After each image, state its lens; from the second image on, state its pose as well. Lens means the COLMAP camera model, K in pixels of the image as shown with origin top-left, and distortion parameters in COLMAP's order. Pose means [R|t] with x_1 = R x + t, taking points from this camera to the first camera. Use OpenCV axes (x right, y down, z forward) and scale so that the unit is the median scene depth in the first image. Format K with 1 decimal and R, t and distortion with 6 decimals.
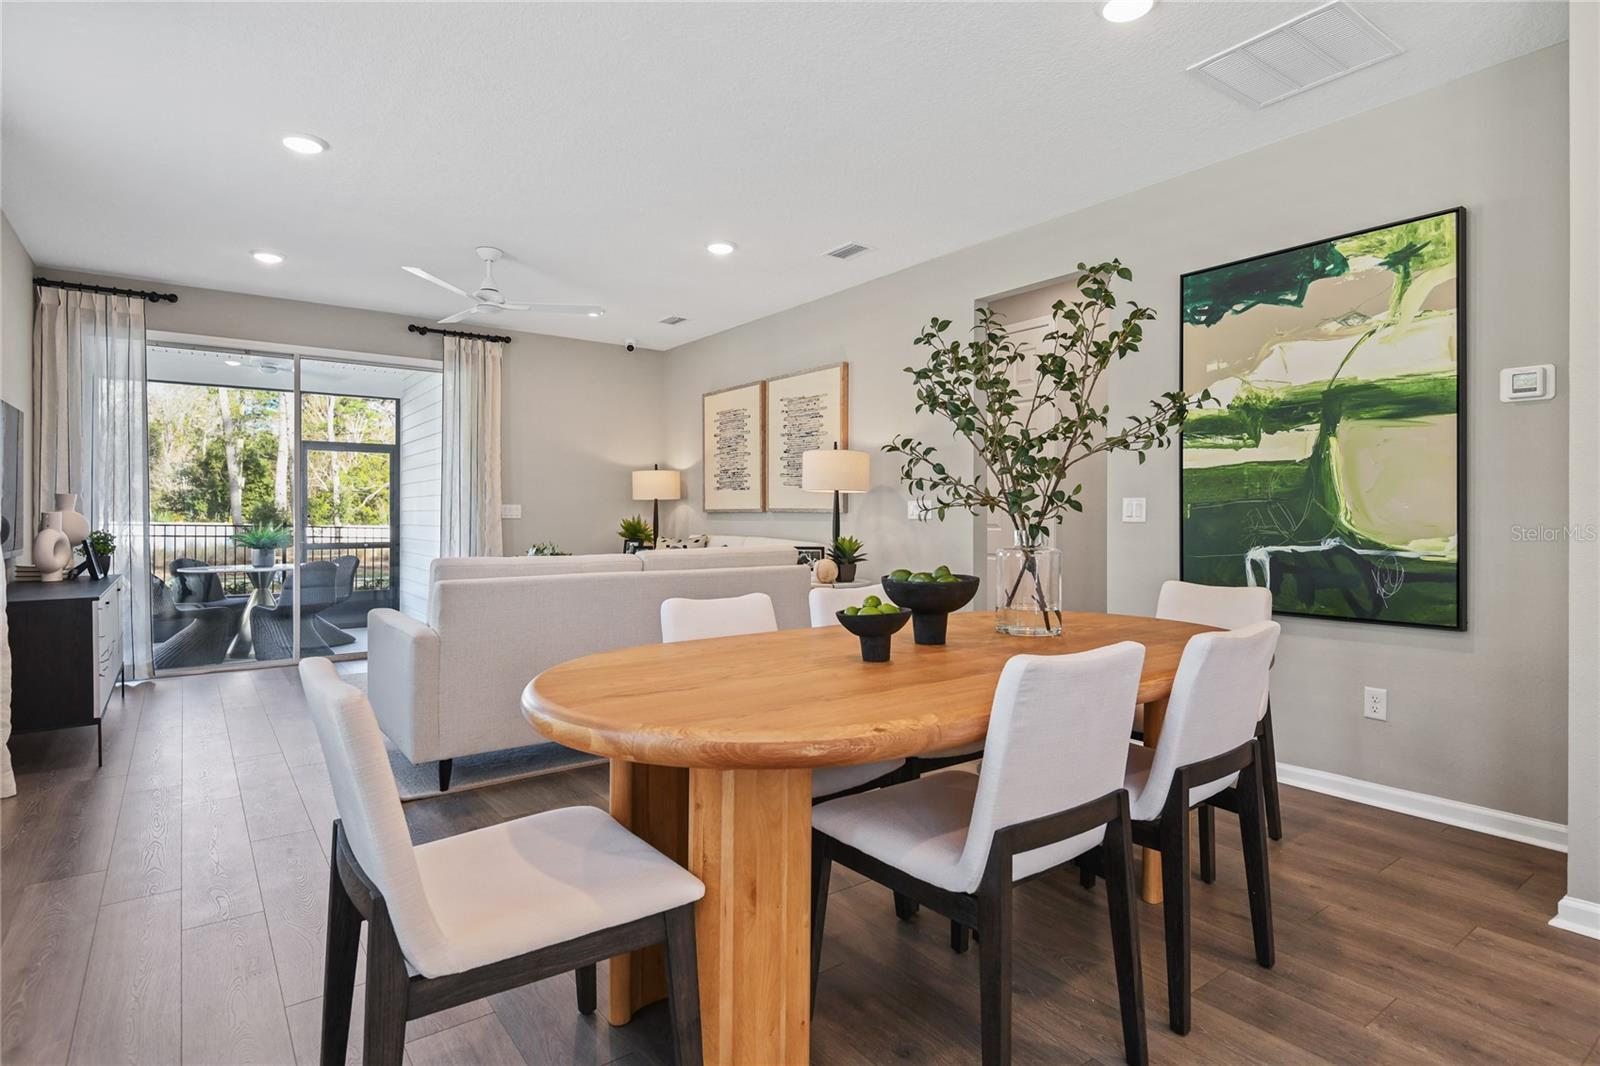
lens RADIAL K [[827.0, 0, 805.9], [0, 827.0, 517.3], [0, 0, 1]] dist [0.023835, -0.015501]
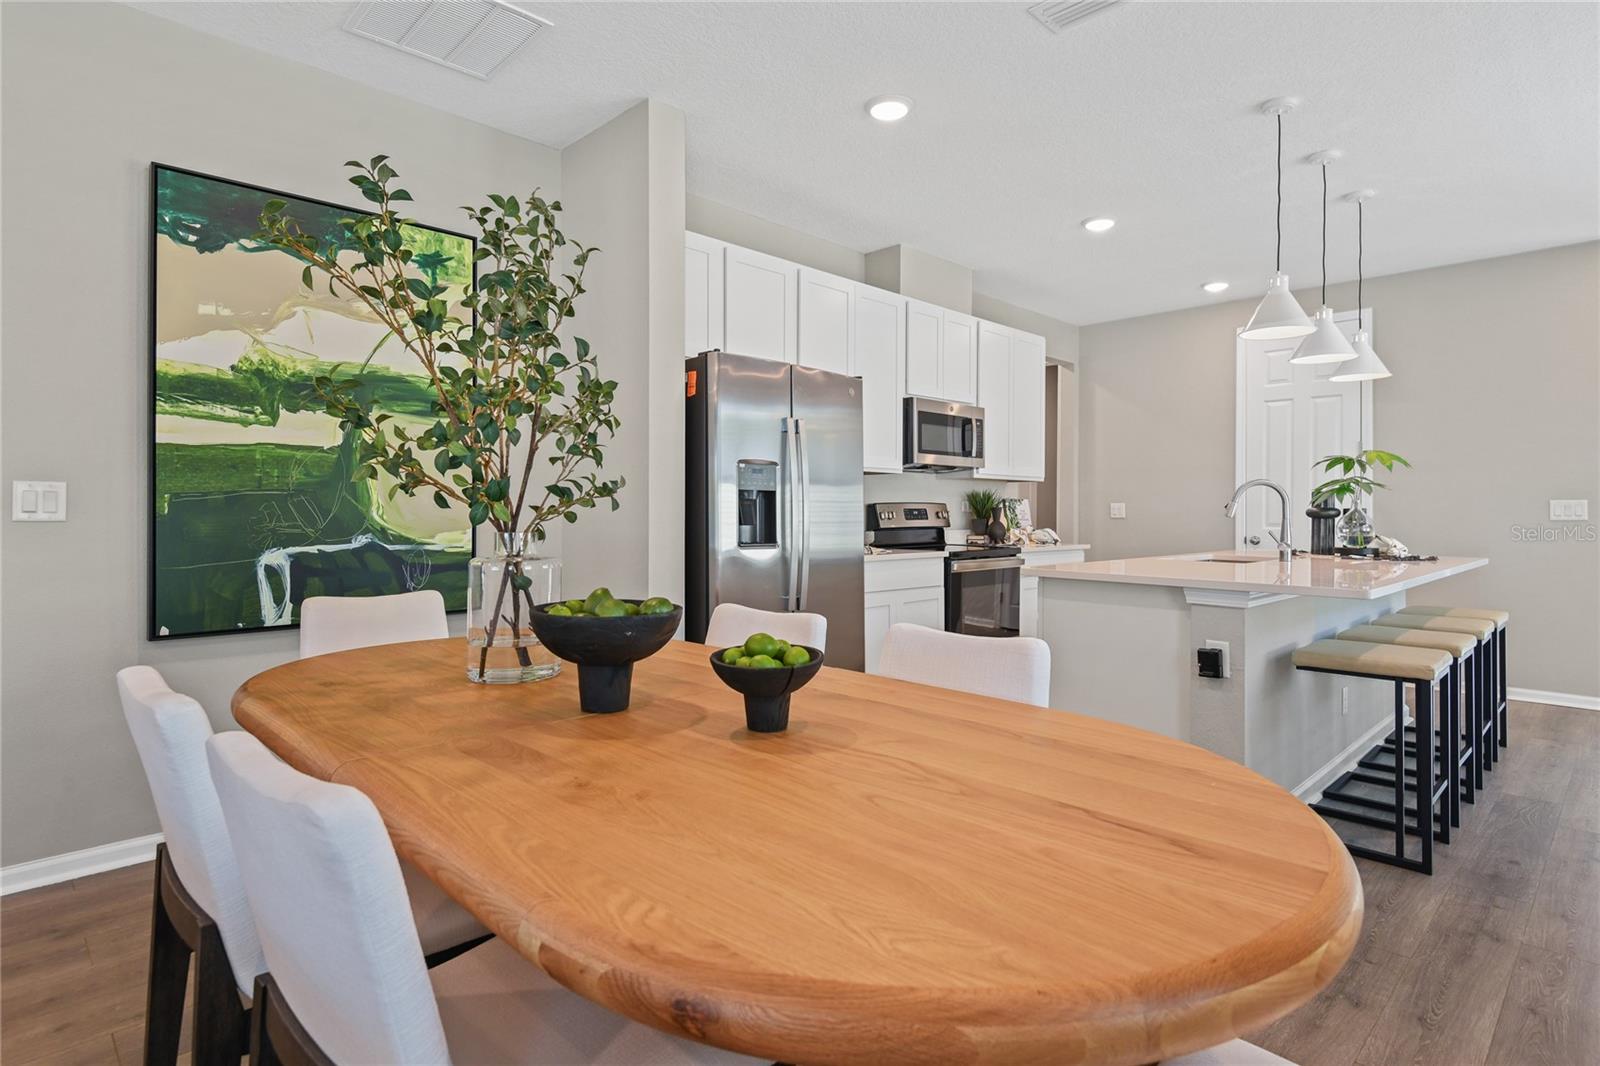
lens RADIAL K [[827.0, 0, 798.4], [0, 827.0, 514.9], [0, 0, 1]] dist [0.023835, -0.015501]
pose [[-0.134761, -0.005281, 0.990864, -0.212353], [-0.000638, 0.999986, 0.005242, -0.001412], [-0.990878, 0.000074, -0.134762, 0.386652]]
